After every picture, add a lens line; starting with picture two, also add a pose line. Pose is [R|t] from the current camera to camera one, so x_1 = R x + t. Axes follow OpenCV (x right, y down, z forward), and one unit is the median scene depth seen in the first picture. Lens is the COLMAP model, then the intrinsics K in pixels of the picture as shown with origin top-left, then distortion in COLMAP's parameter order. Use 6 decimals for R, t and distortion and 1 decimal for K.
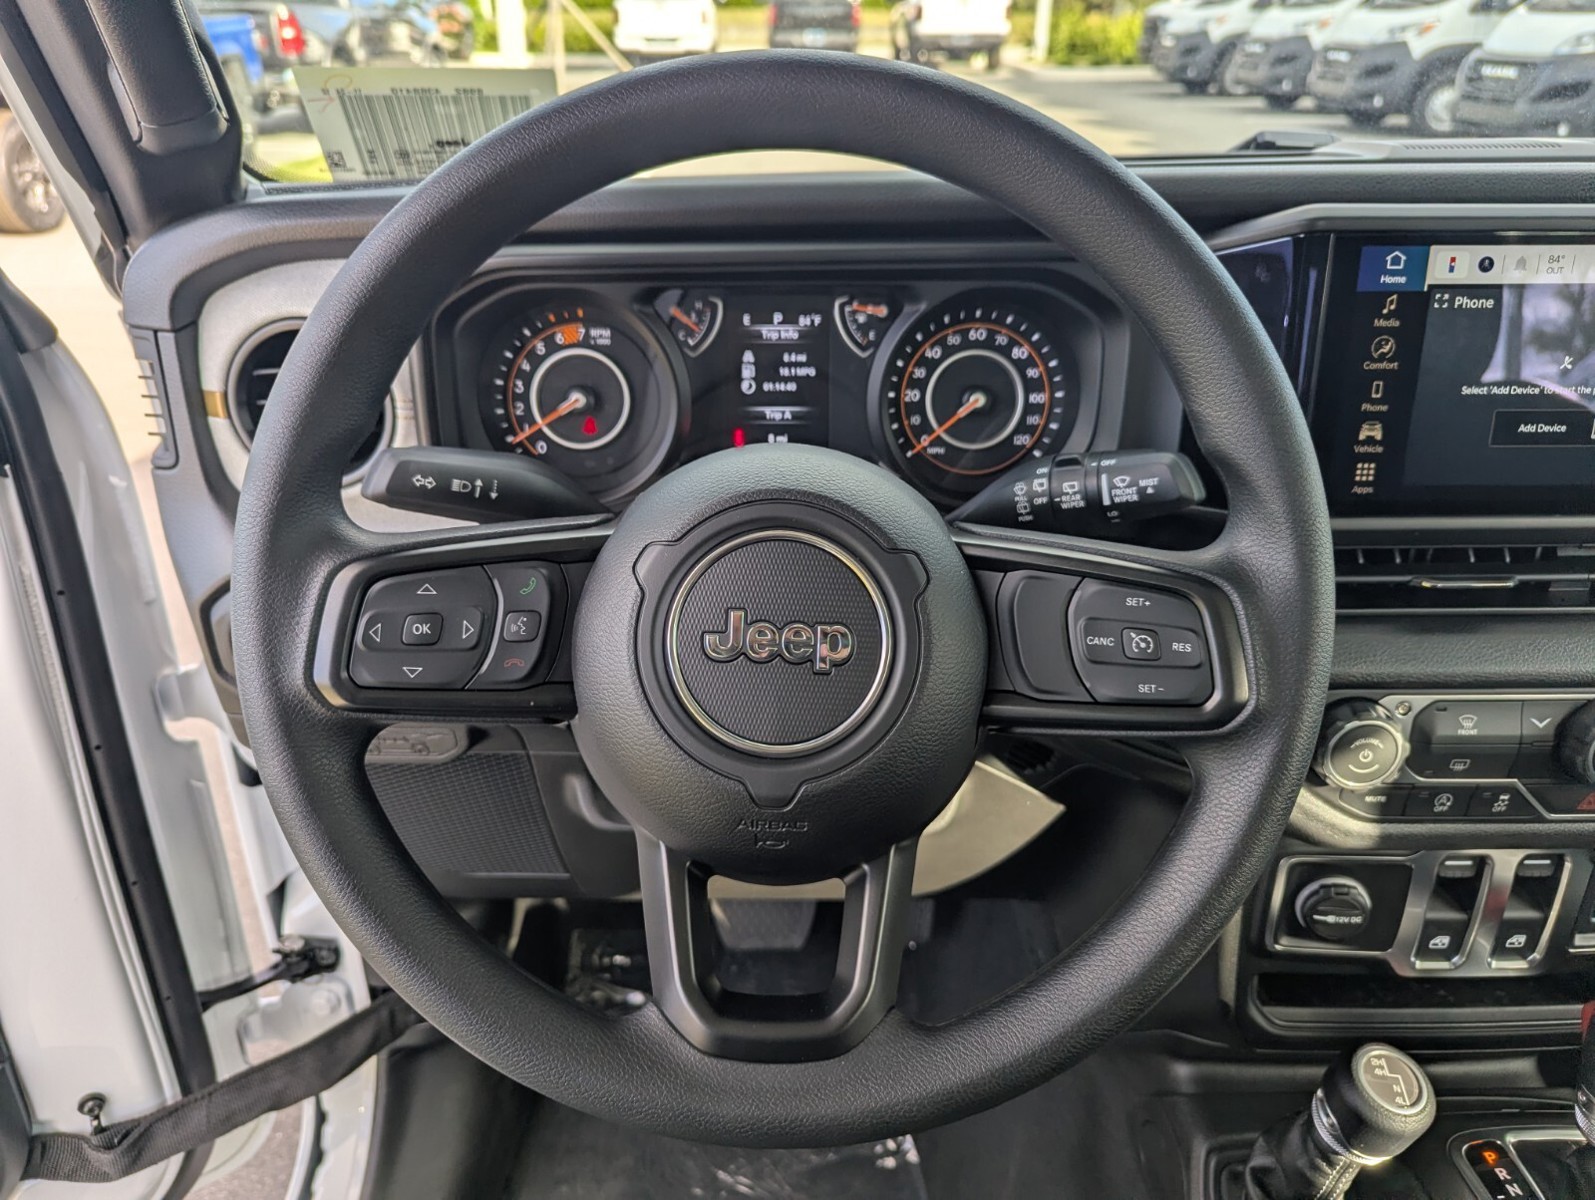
lens RADIAL K [[1142.4, 0, 793.5], [0, 1142.4, 573.6], [0, 0, 1]] dist [0.003662, -0.006543]
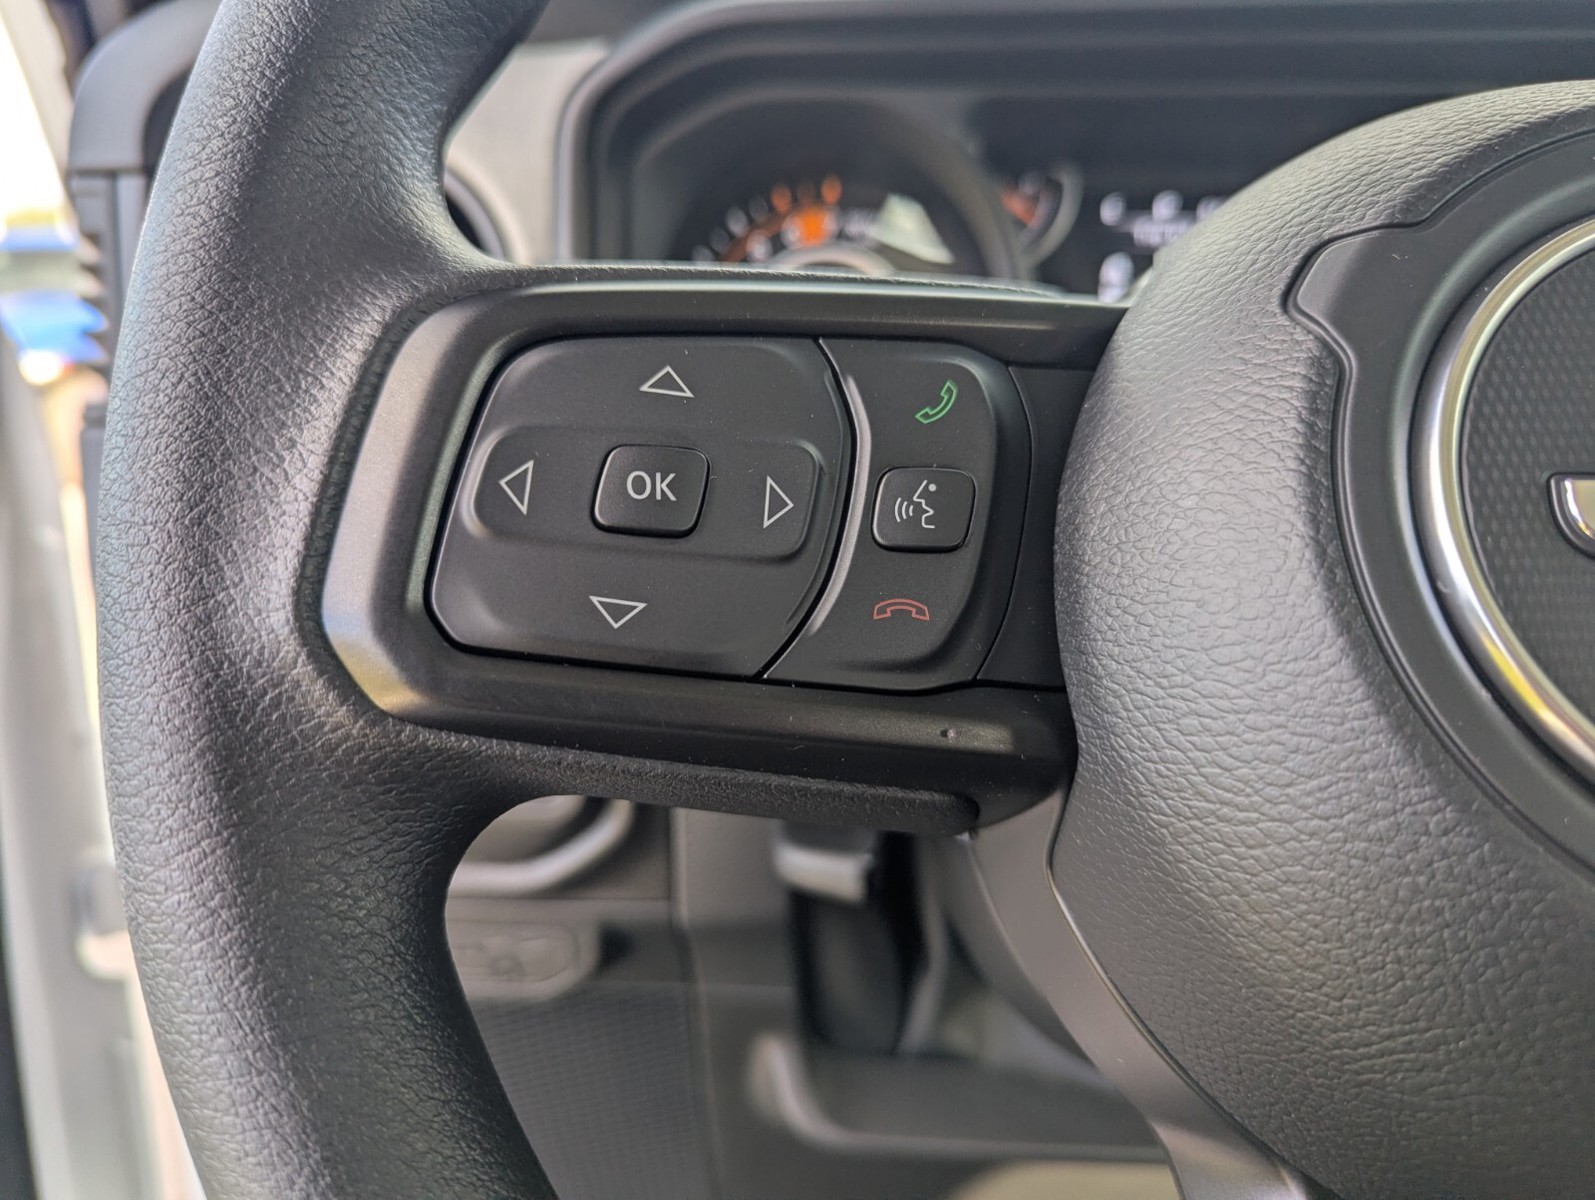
lens RADIAL K [[1170.5, 0, 797.5], [0, 1170.5, 600.0], [0, 0, 1]] dist [-0.047520, -0.001326]
pose [[0.999696, 0.005320, -0.024094, -0.270699], [-0.010482, 0.975560, -0.219483, 0.154389], [0.022337, 0.219669, 0.975319, 0.665345]]
